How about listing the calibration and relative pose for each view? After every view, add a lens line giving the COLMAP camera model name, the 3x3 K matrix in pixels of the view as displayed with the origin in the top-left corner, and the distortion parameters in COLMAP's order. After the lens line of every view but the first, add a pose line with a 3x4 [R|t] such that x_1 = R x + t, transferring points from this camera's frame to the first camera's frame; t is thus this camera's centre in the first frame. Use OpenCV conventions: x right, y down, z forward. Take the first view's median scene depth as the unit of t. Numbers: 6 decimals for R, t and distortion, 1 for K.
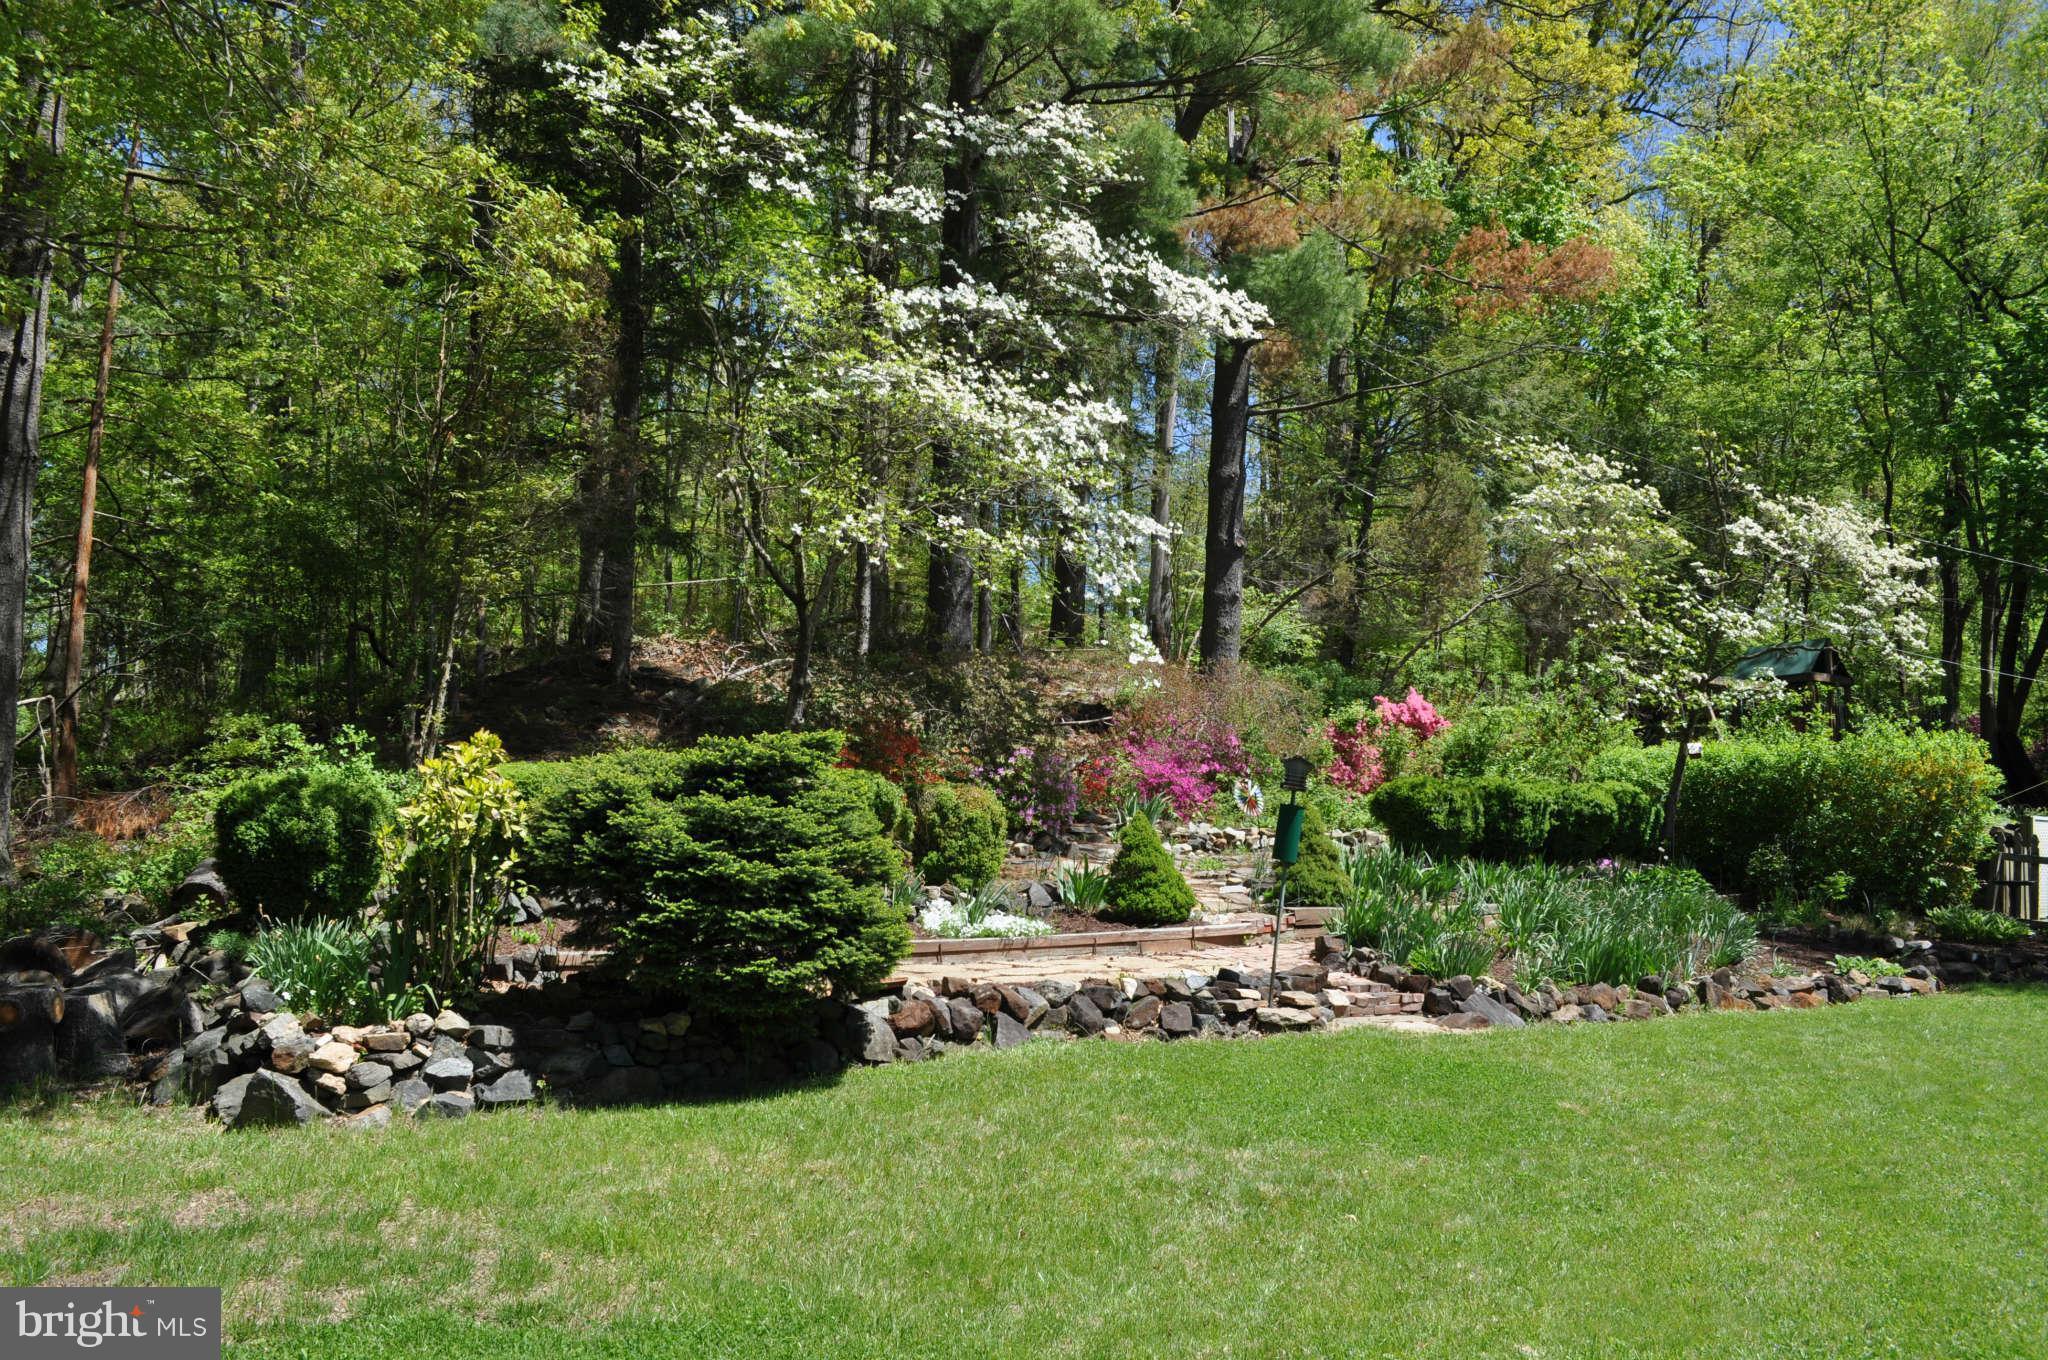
lens RADIAL K [[1600.2, 0, 1024.0], [0, 1600.2, 680.0], [0, 0, 1]] dist [-0.091825, 0.015101]
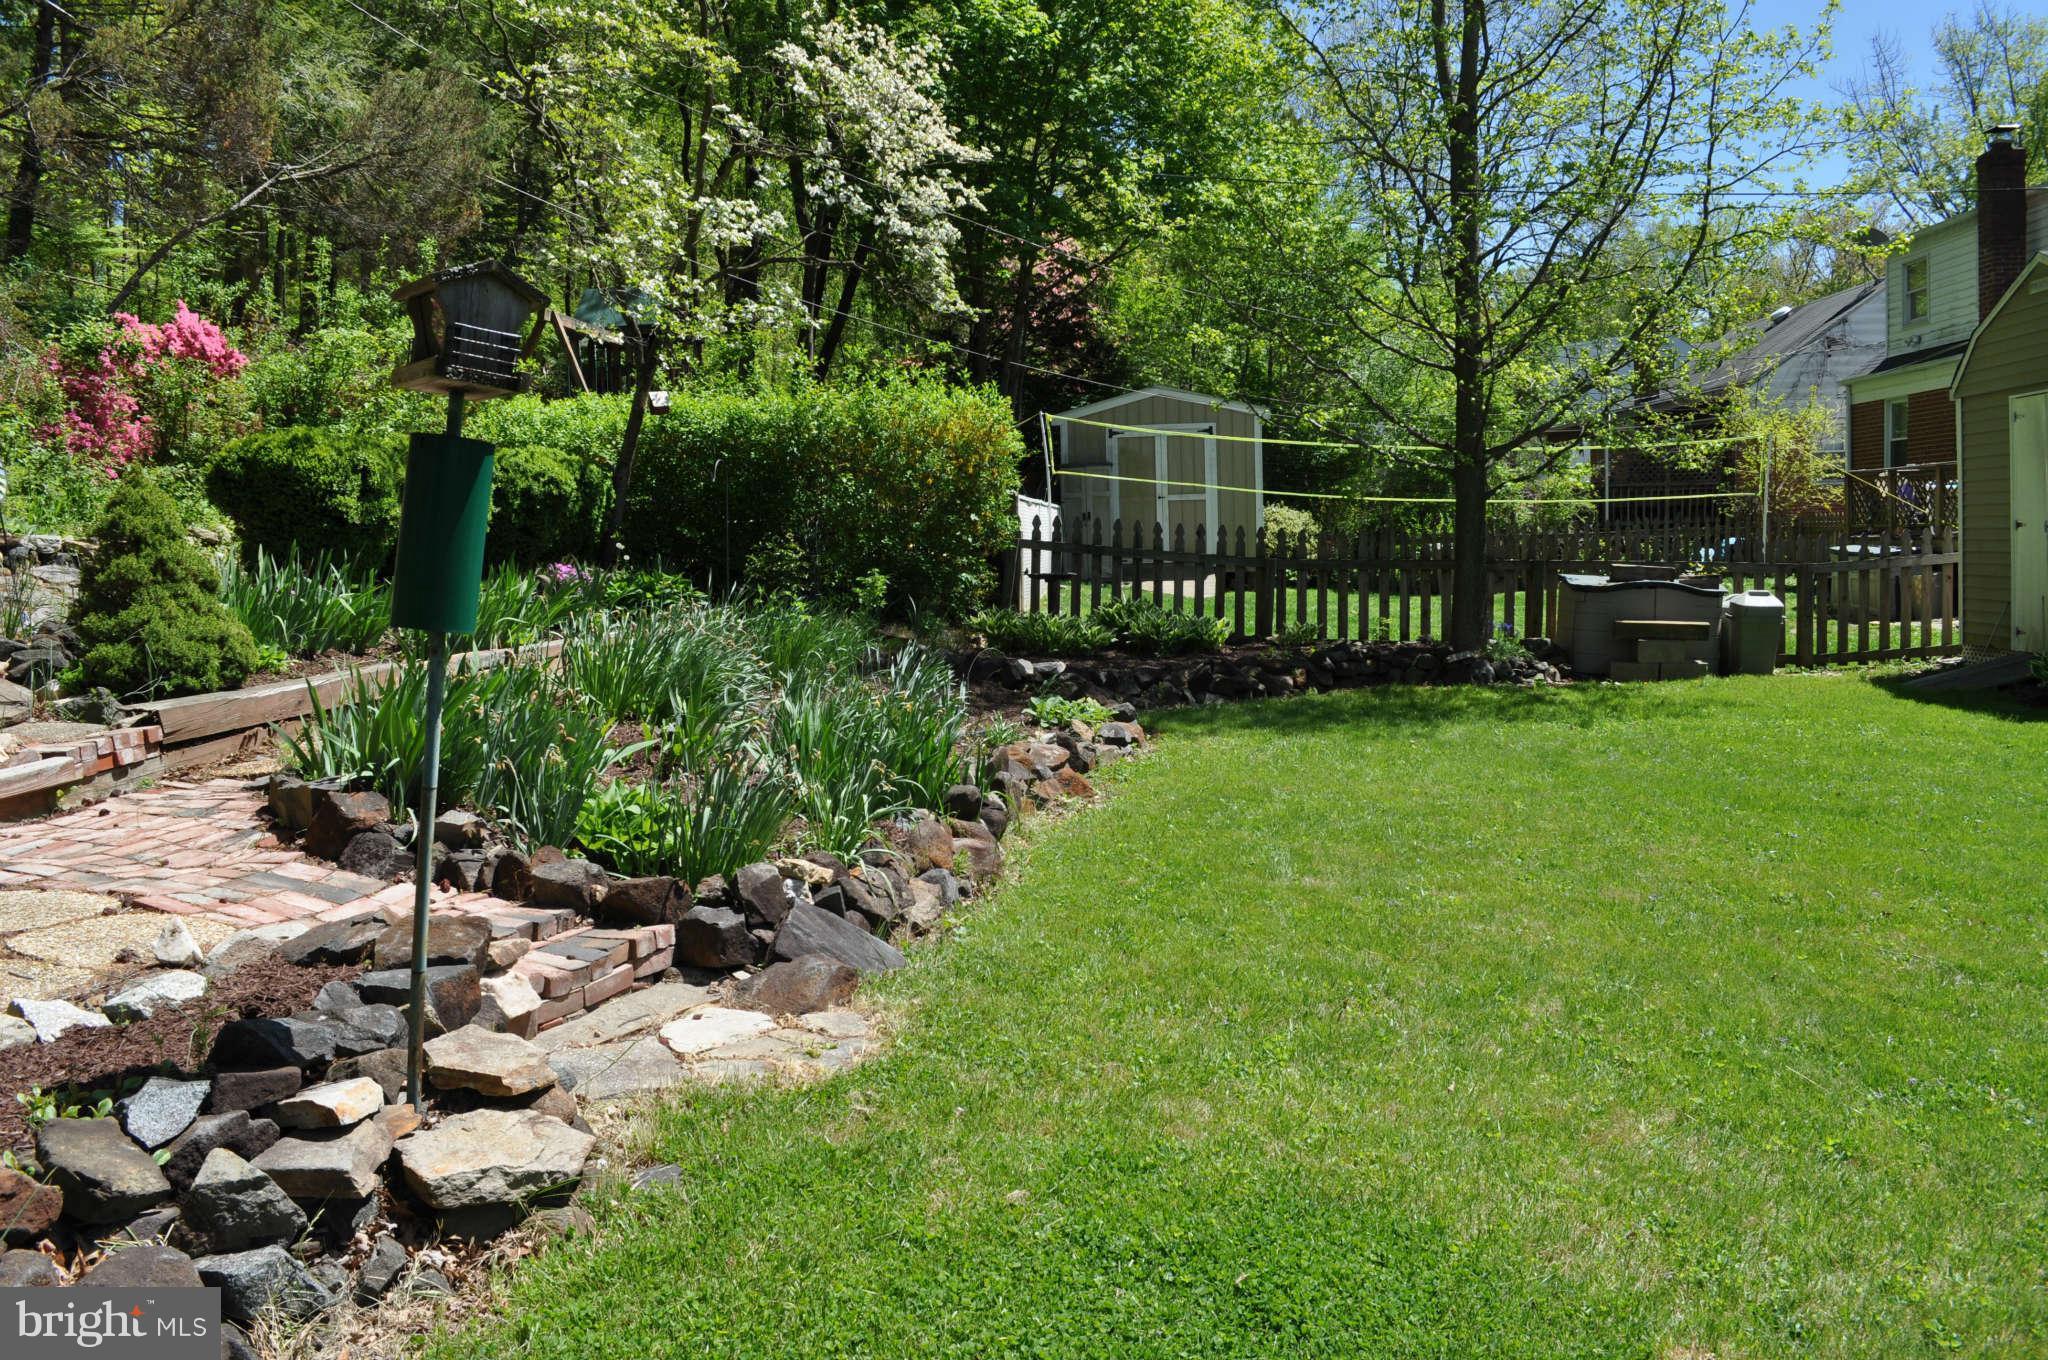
lens RADIAL K [[1600.2, 0, 1024.0], [0, 1600.2, 680.0], [0, 0, 1]] dist [-0.091825, 0.015101]
pose [[0.679039, -0.094775, 0.727958, 0.017670], [-0.047536, 0.983873, 0.172435, 0.047291], [-0.732561, -0.151695, 0.663583, 0.512125]]
